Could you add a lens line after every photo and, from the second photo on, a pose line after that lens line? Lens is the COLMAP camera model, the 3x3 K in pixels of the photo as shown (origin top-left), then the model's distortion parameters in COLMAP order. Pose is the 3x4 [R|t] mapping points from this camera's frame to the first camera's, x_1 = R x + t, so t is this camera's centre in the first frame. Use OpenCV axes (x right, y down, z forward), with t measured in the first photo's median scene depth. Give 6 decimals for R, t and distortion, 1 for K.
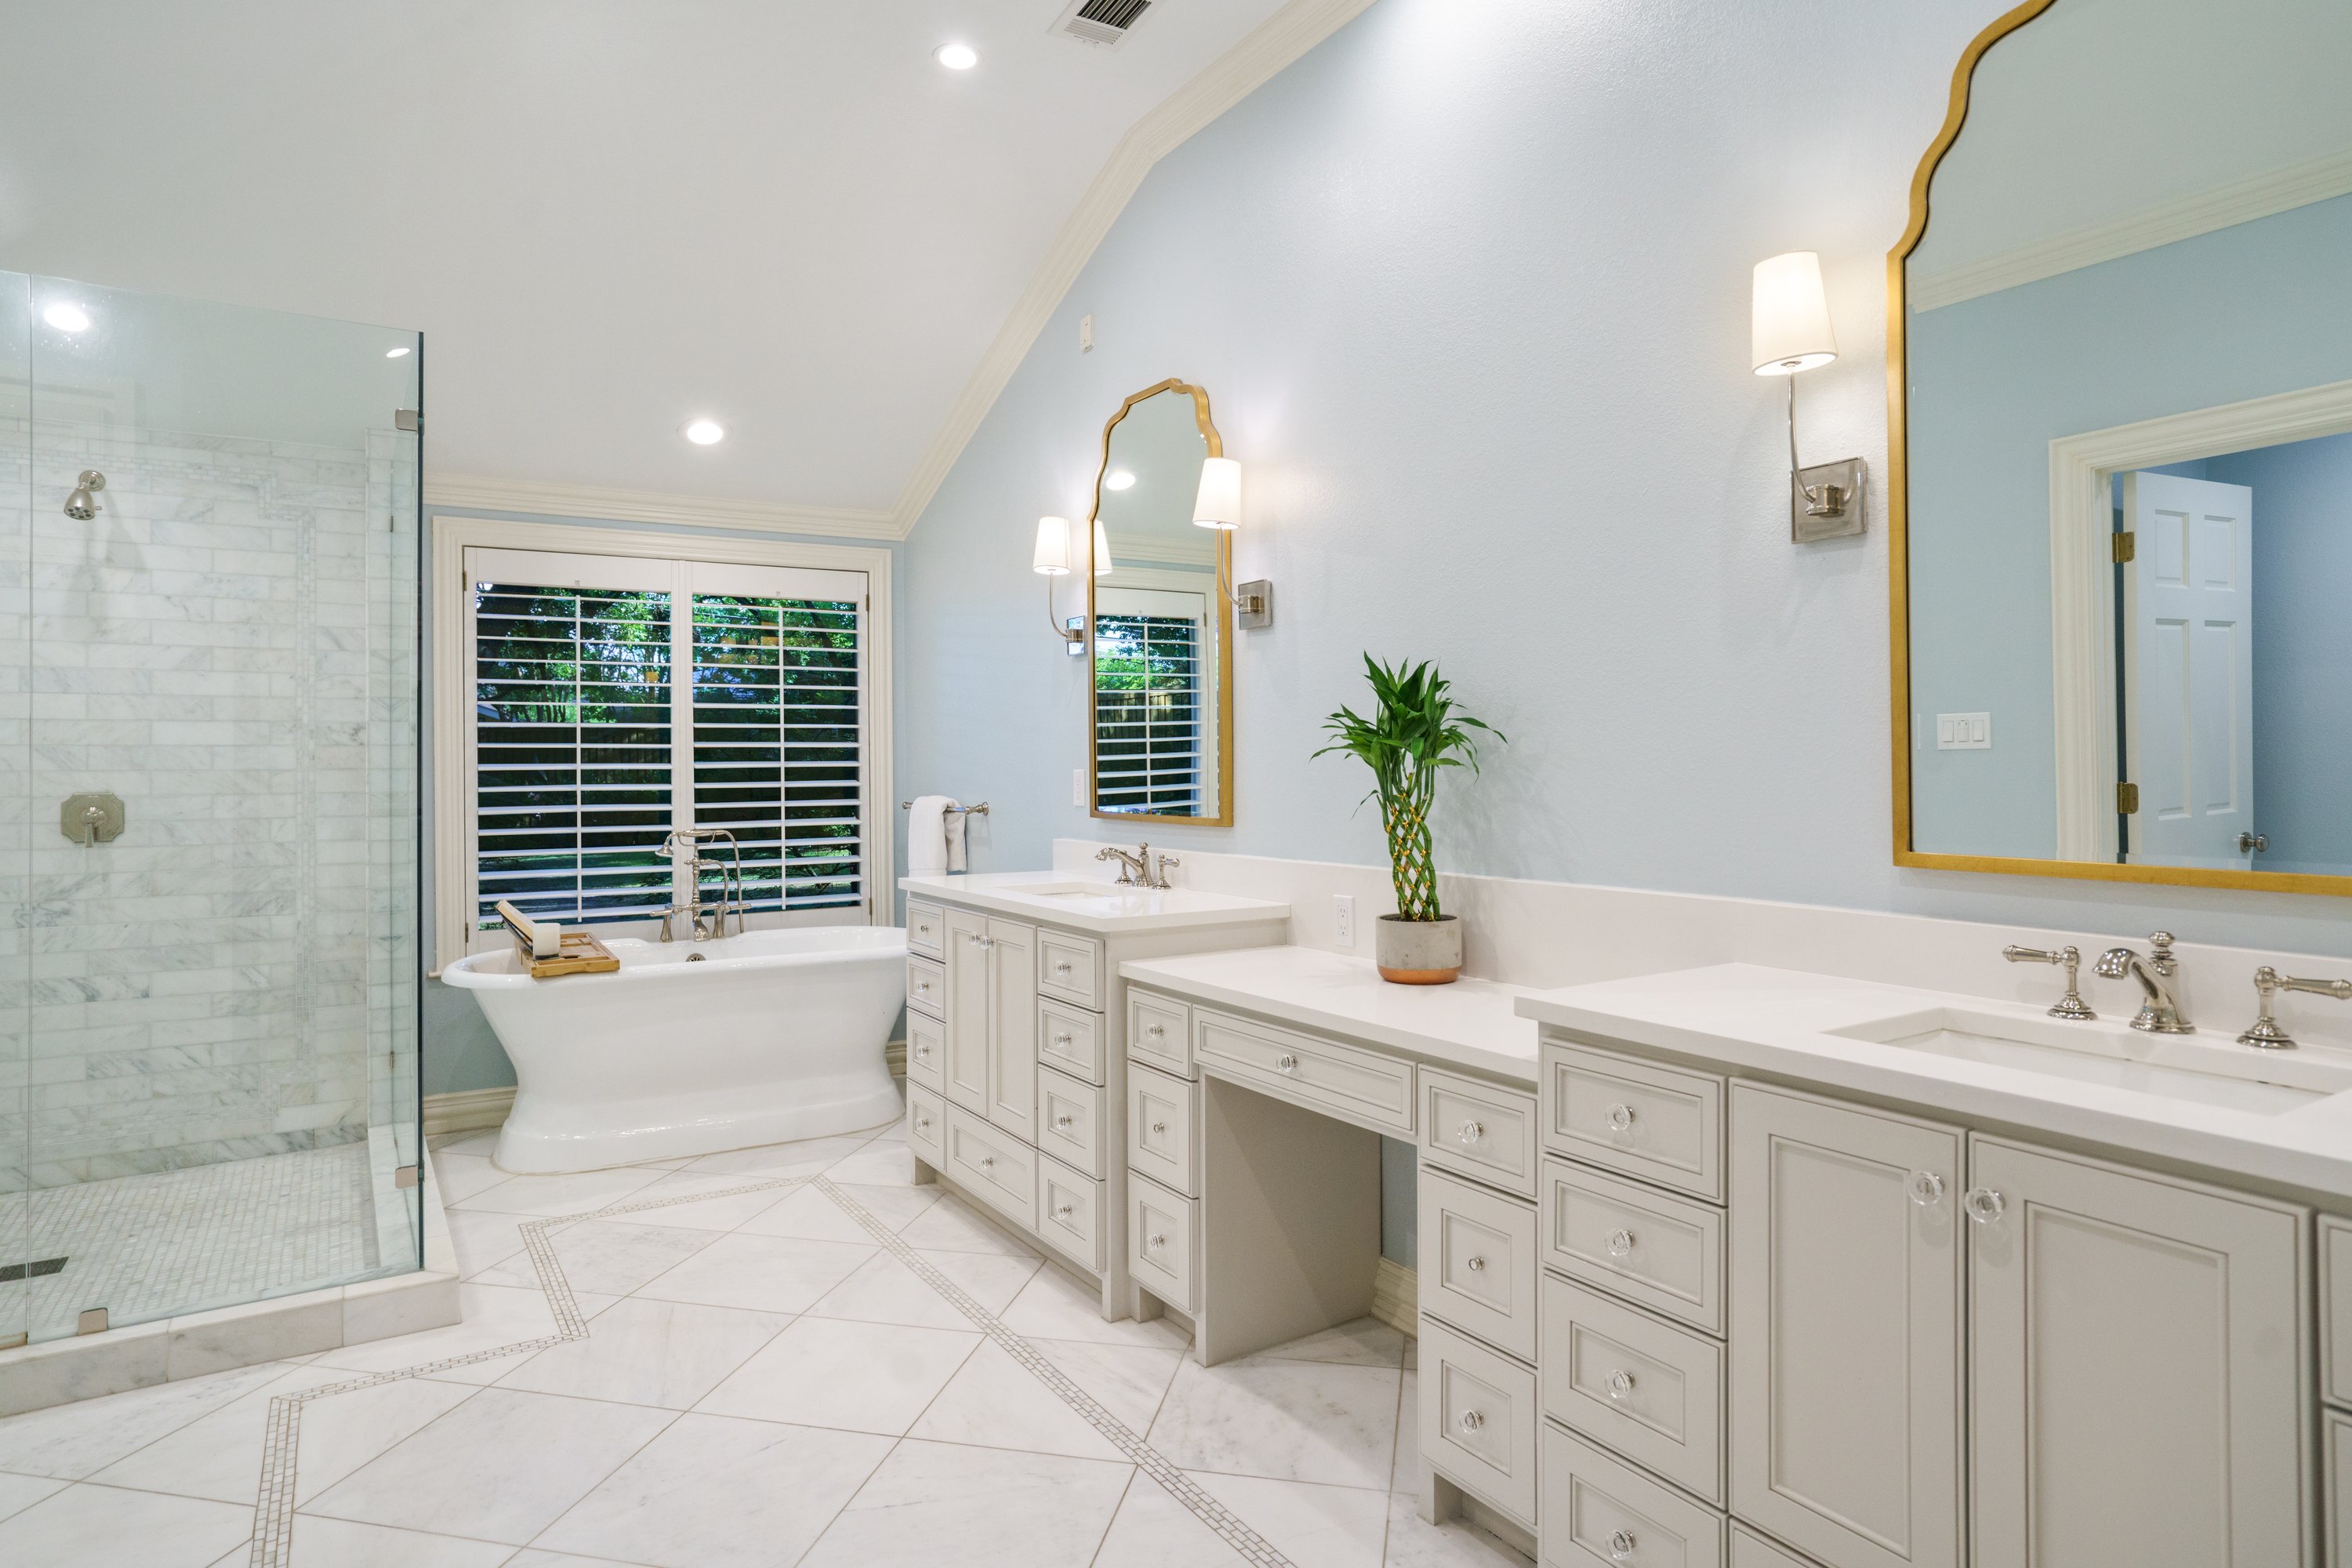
lens RADIAL K [[1293.7, 0, 1119.0], [0, 1293.7, 763.2], [0, 0, 1]] dist [-0.042216, 0.038127]
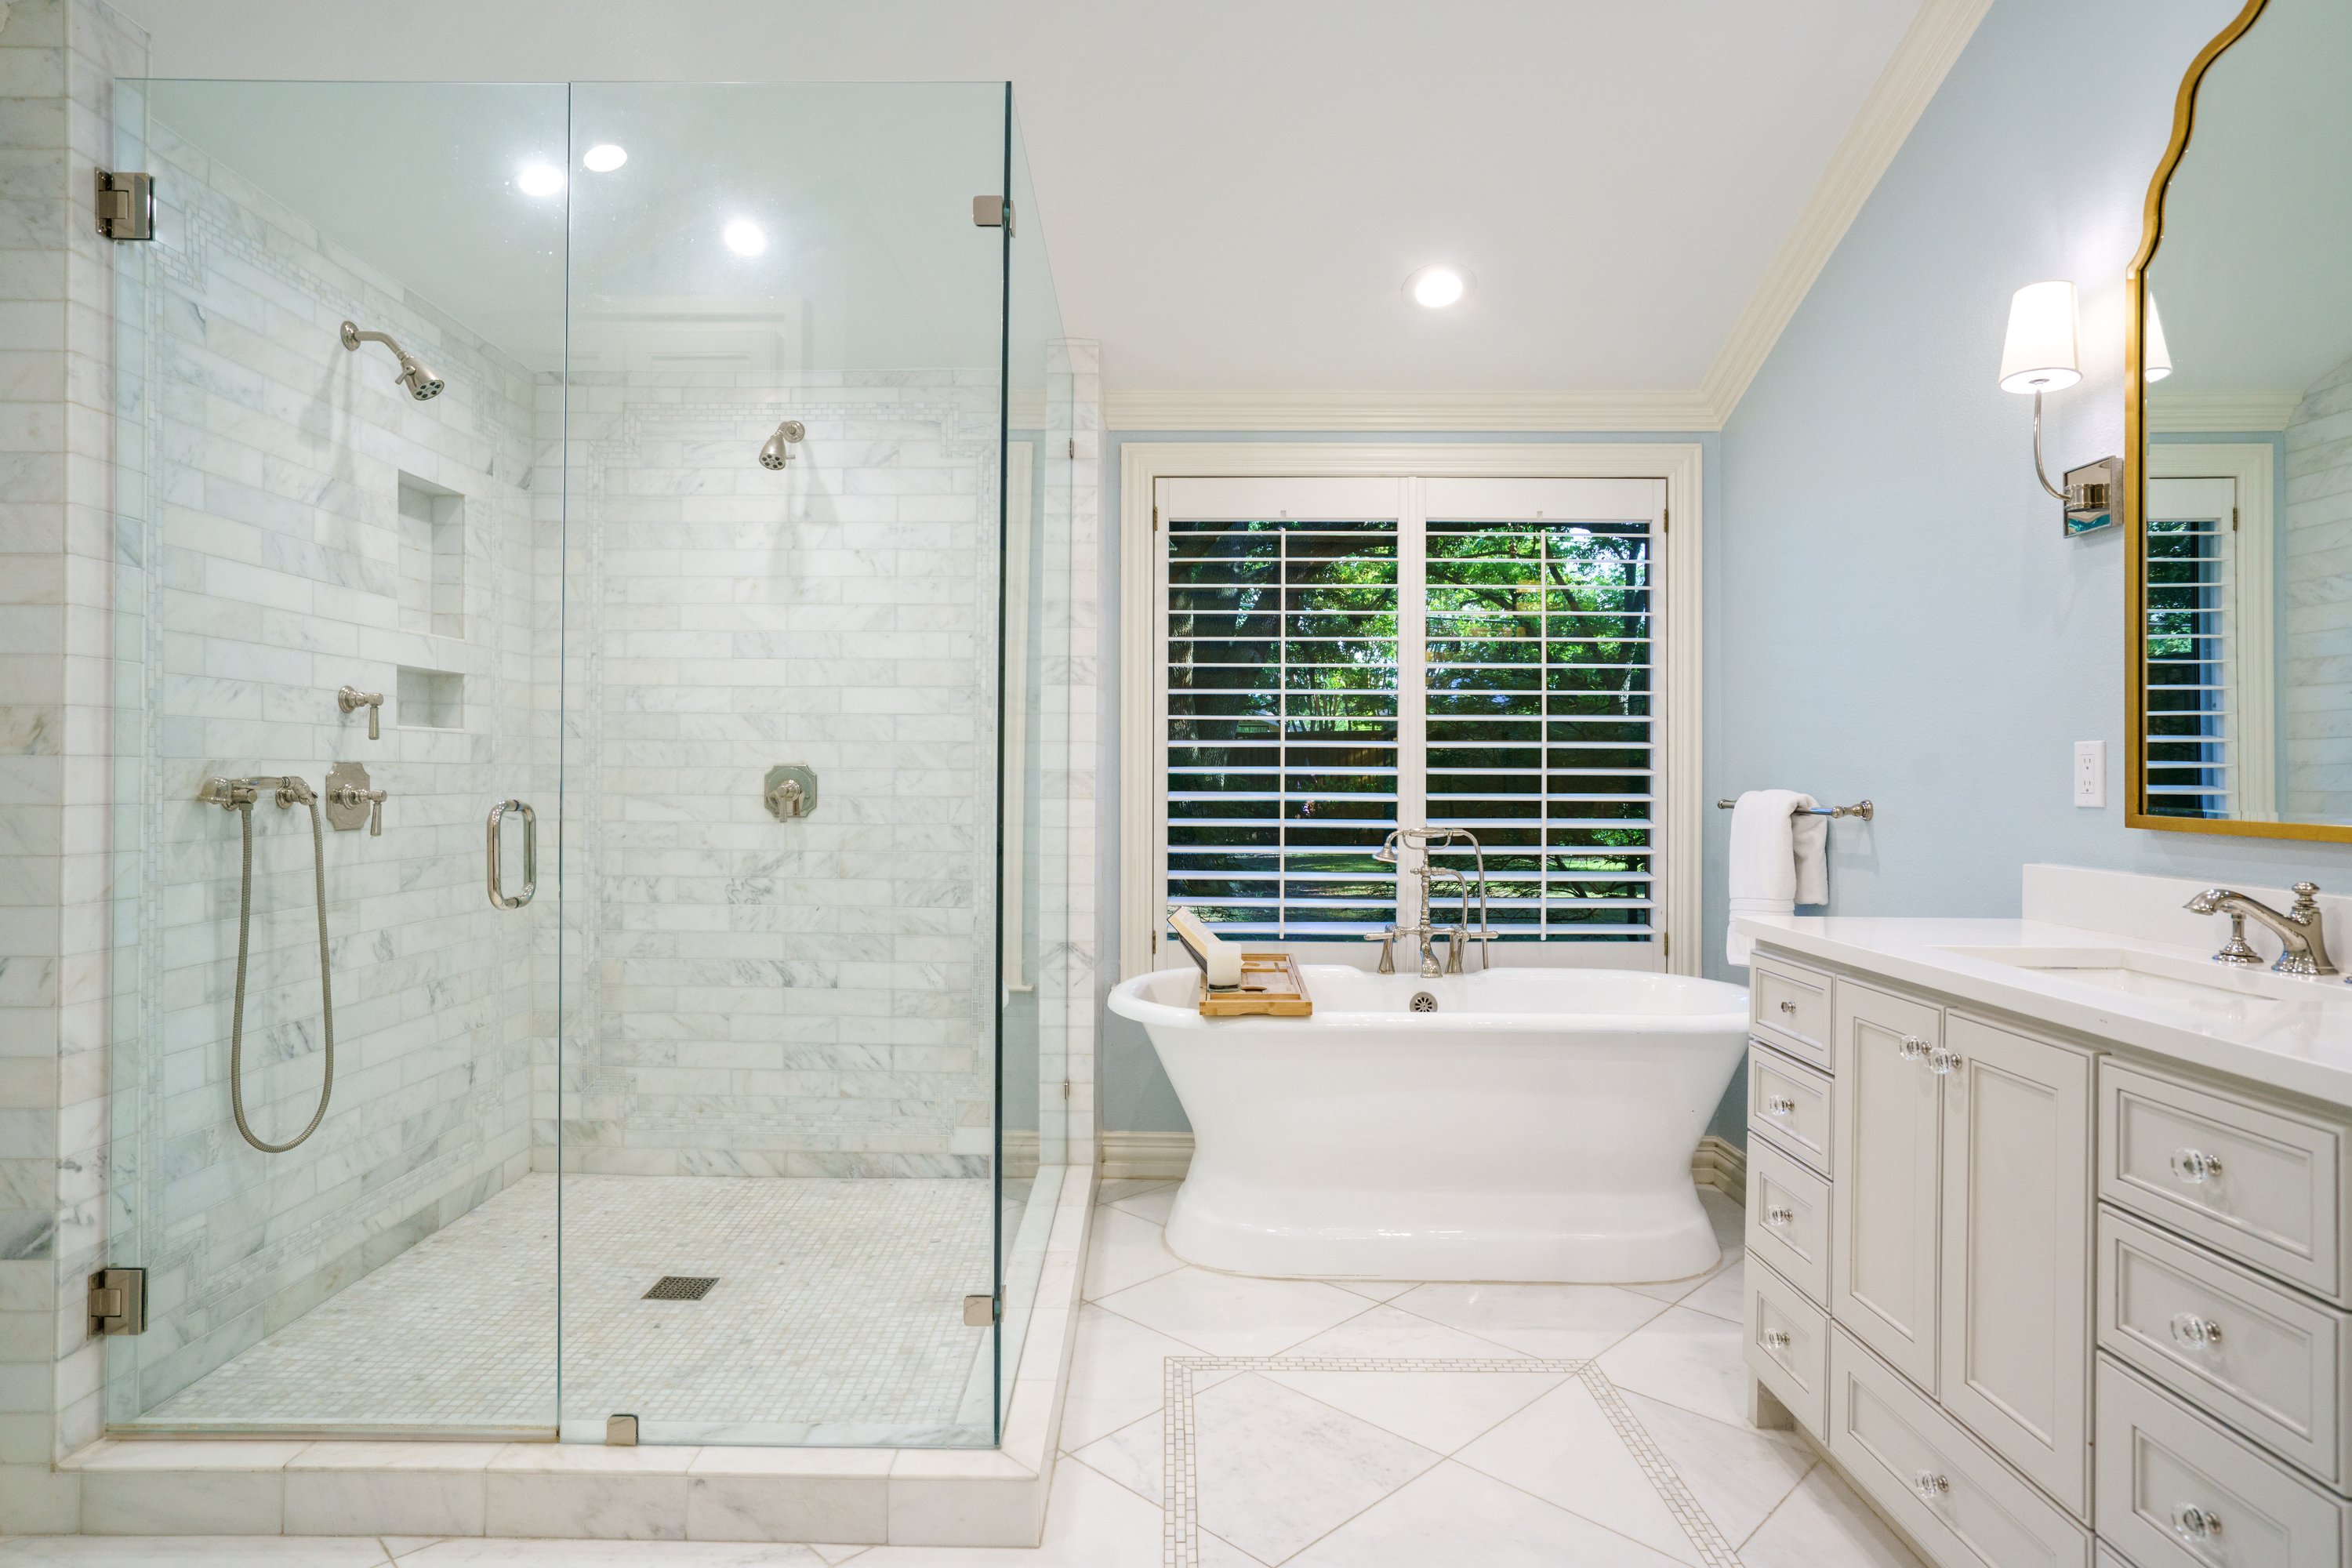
lens RADIAL K [[1293.7, 0, 1119.0], [0, 1293.7, 763.2], [0, 0, 1]] dist [-0.042216, 0.038127]
pose [[0.839941, 0.008498, -0.542612, -0.084538], [-0.010452, 0.999945, -0.000519, 0.019368], [0.542577, 0.006108, 0.839984, 0.323506]]
